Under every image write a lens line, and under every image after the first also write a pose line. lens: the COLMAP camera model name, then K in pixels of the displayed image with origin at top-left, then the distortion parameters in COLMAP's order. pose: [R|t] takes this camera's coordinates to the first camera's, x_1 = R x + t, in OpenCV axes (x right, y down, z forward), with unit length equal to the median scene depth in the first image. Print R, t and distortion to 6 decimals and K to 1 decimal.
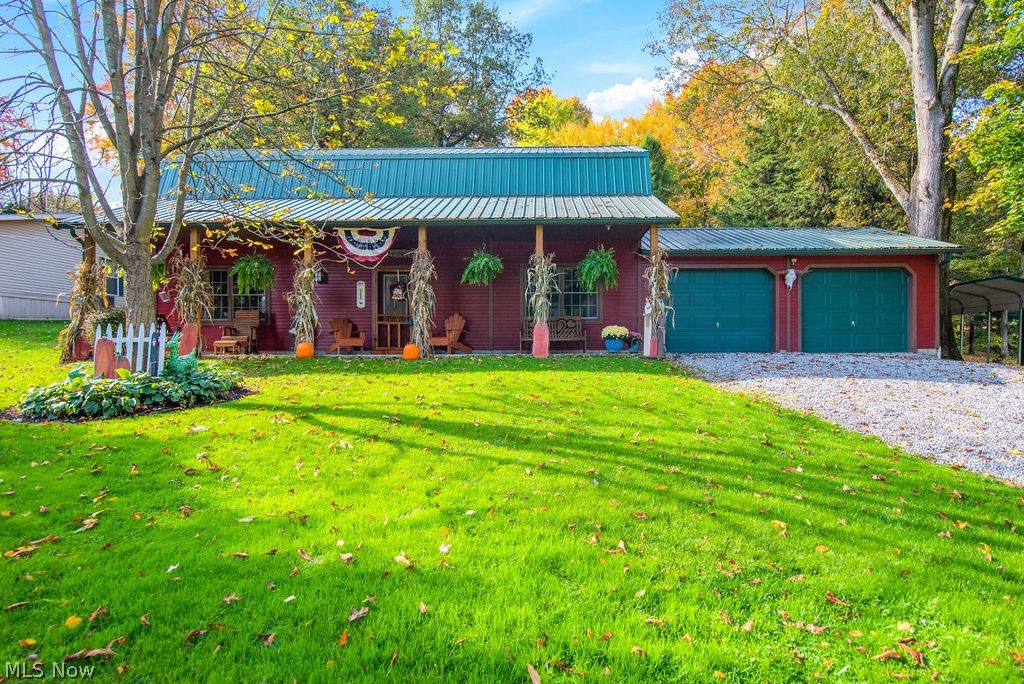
lens RADIAL K [[598.1, 0, 515.7], [0, 598.1, 406.0], [0, 0, 1]] dist [0.027760, -0.002364]
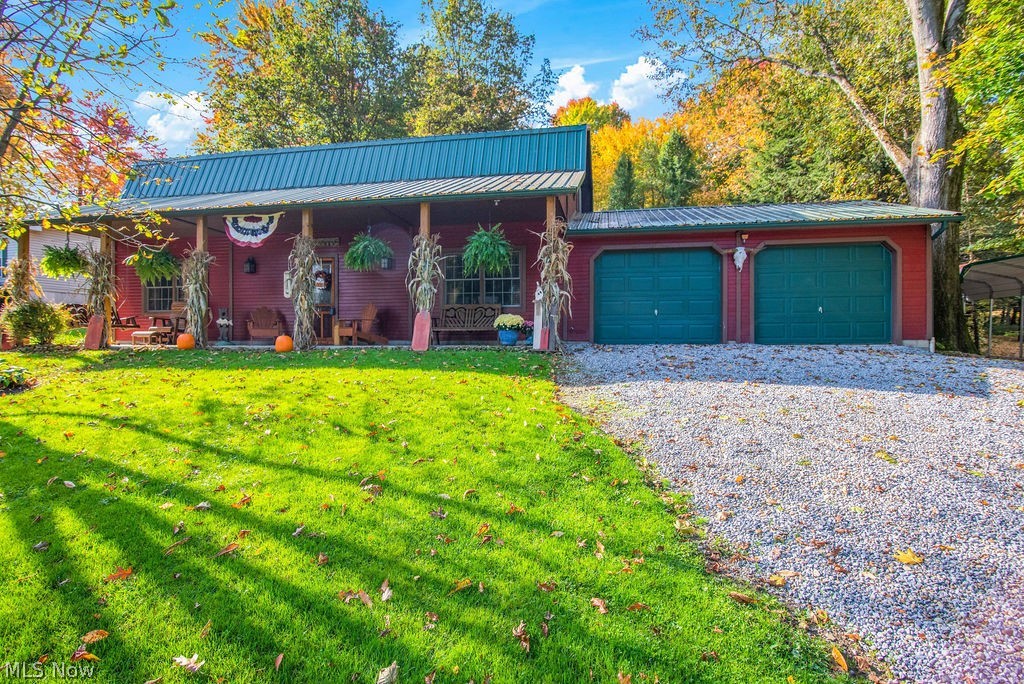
lens RADIAL K [[511.4, 0, 505.9], [0, 511.4, 378.8], [0, 0, 1]] dist [0.015501, -0.007439]
pose [[0.987241, 0.012733, -0.158723, 0.280665], [-0.013646, 0.999896, -0.004660, -0.035792], [0.158648, 0.006767, 0.987312, 0.258312]]
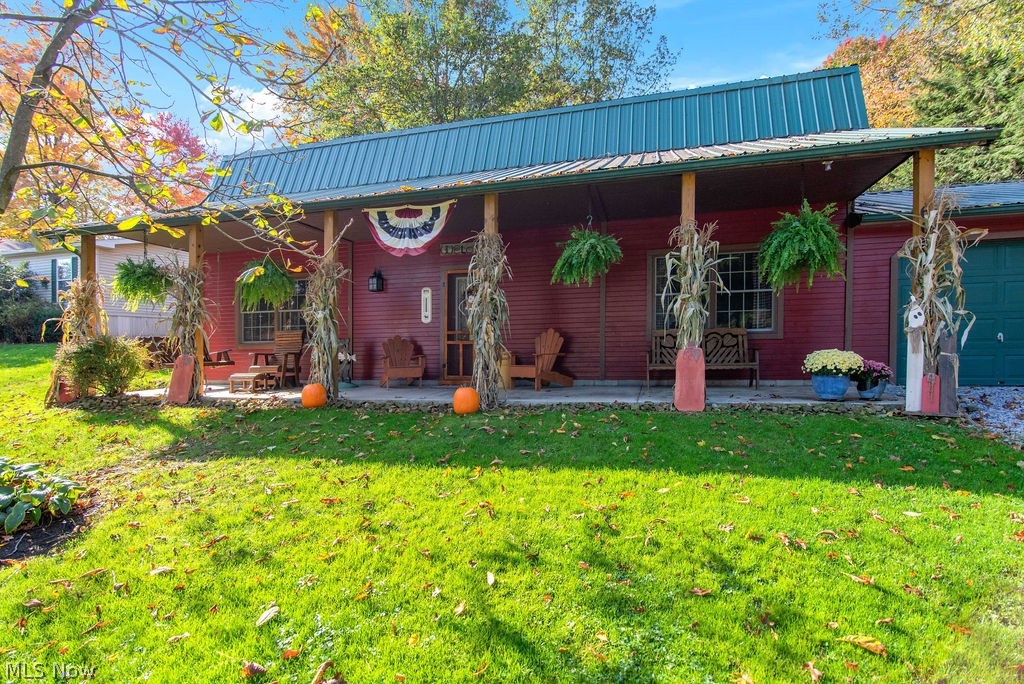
lens RADIAL K [[511.4, 0, 523.5], [0, 511.4, 374.3], [0, 0, 1]] dist [0.015501, -0.007439]
pose [[0.977117, -0.004015, -0.212666, -0.008742], [-0.002123, 0.999588, -0.028629, -0.097443], [0.212693, 0.028425, 0.976705, 0.486644]]
